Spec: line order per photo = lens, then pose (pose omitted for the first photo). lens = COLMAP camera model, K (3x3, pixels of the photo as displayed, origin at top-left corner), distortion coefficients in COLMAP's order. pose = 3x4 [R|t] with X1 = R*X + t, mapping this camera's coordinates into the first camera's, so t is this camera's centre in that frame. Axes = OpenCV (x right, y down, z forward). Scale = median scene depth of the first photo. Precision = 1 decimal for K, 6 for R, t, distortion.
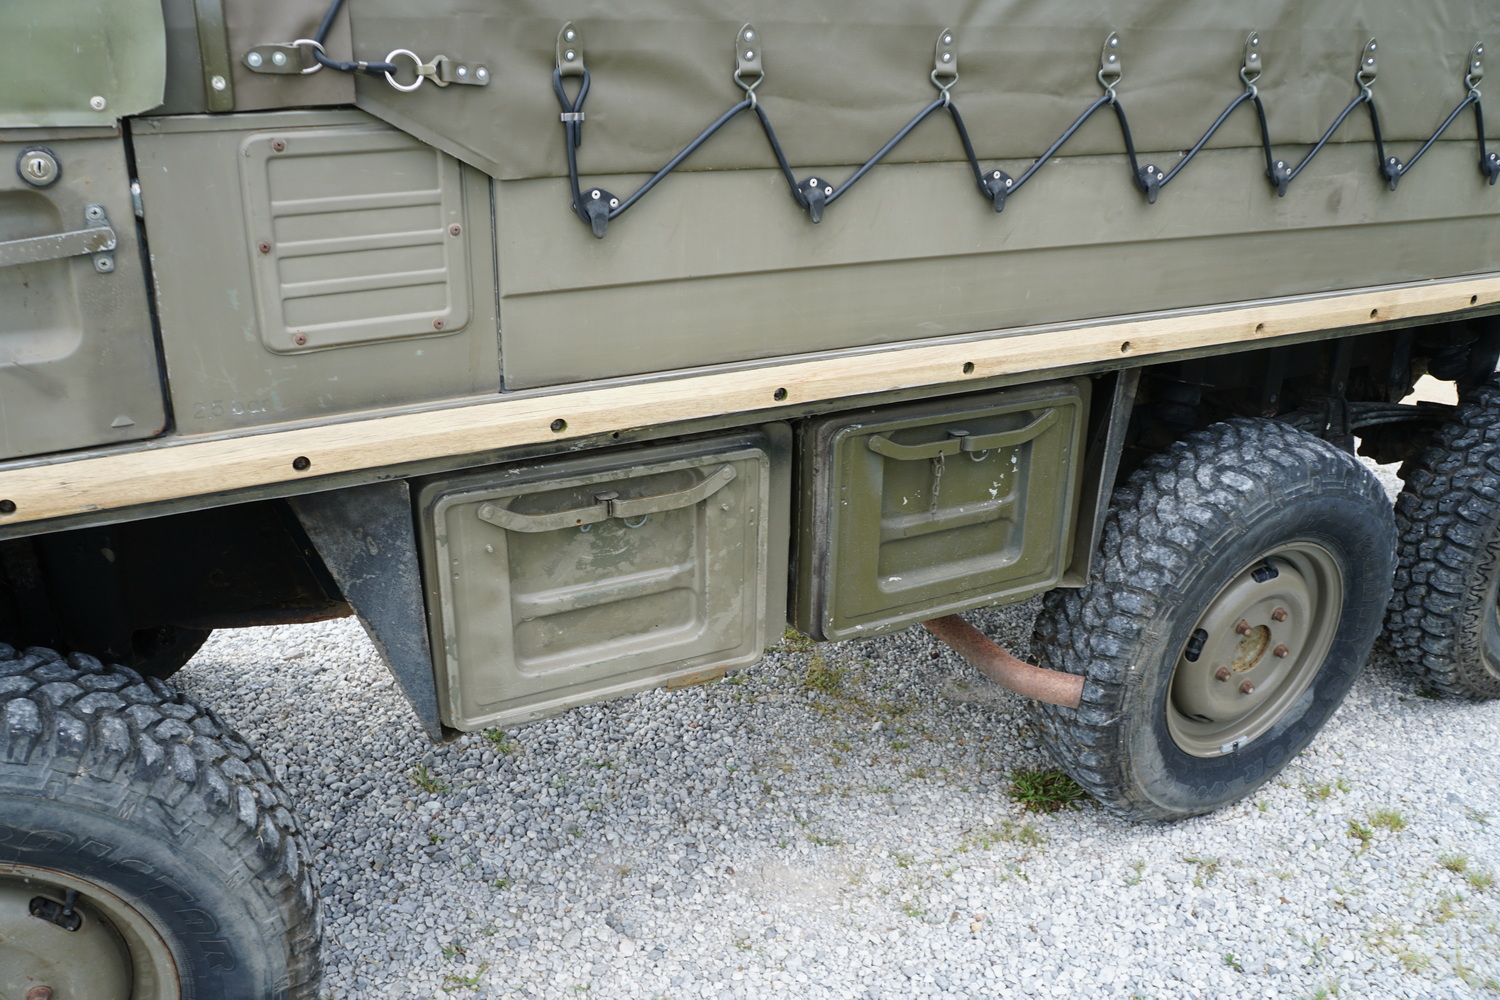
lens RADIAL K [[1198.1, 0, 747.8], [0, 1198.1, 492.4], [0, 0, 1]] dist [-0.175120, 0.139024]
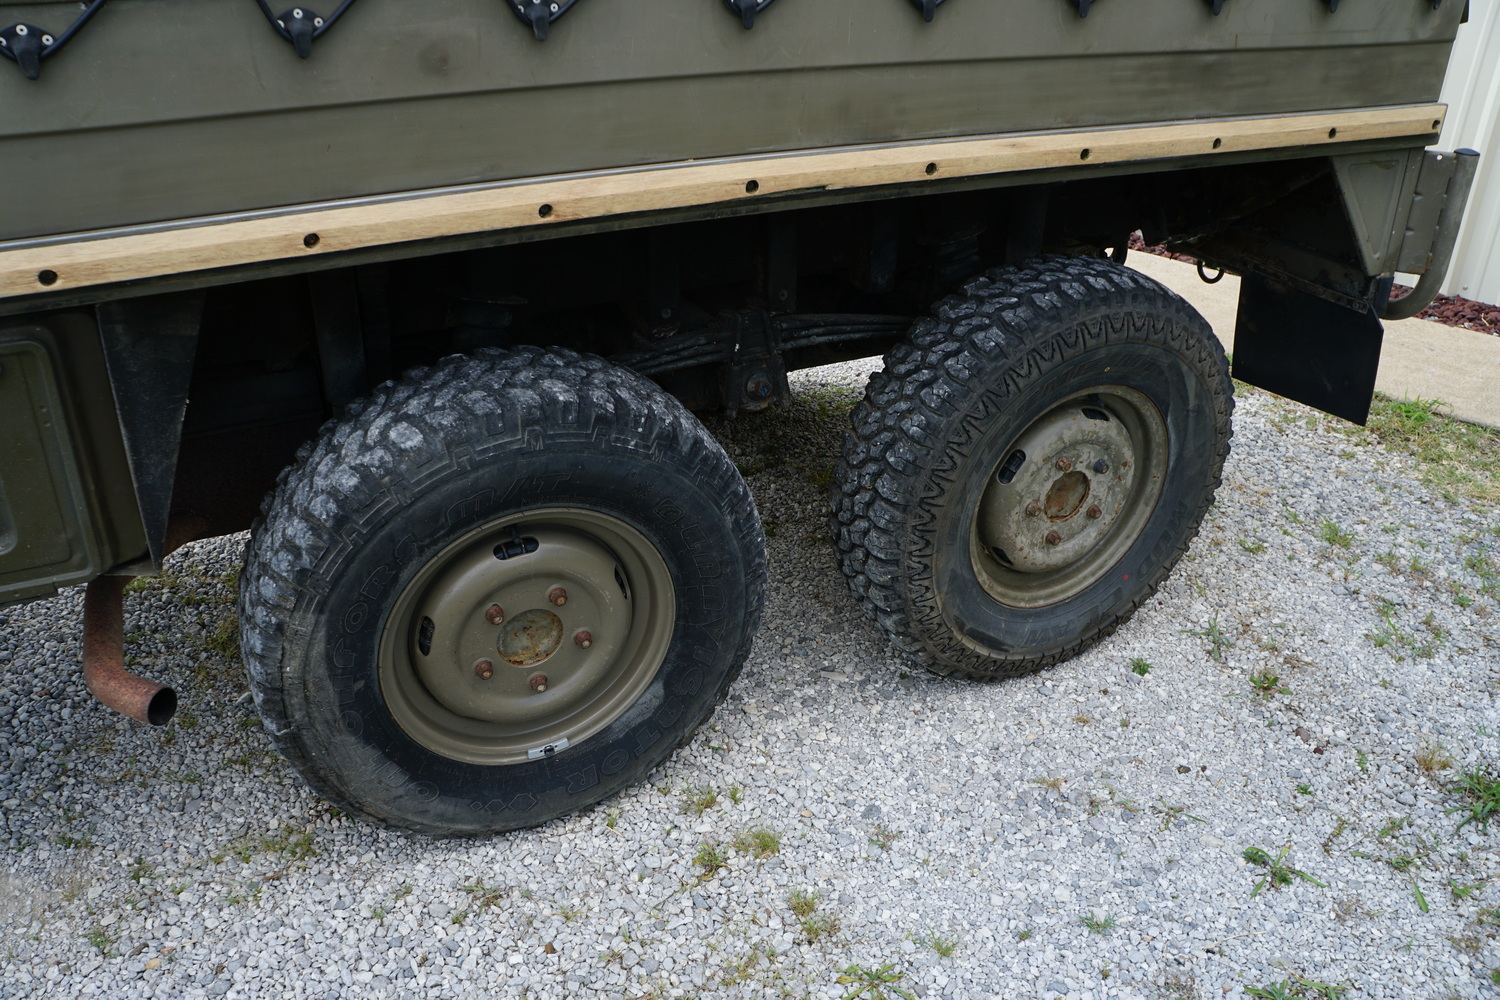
lens RADIAL K [[1198.1, 0, 747.8], [0, 1198.1, 492.4], [0, 0, 1]] dist [-0.175120, 0.139024]
pose [[0.999973, -0.001828, -0.007174, 0.697668], [0.002507, 0.995395, 0.095824, -0.049861], [0.006966, -0.095840, 0.995372, 0.238449]]
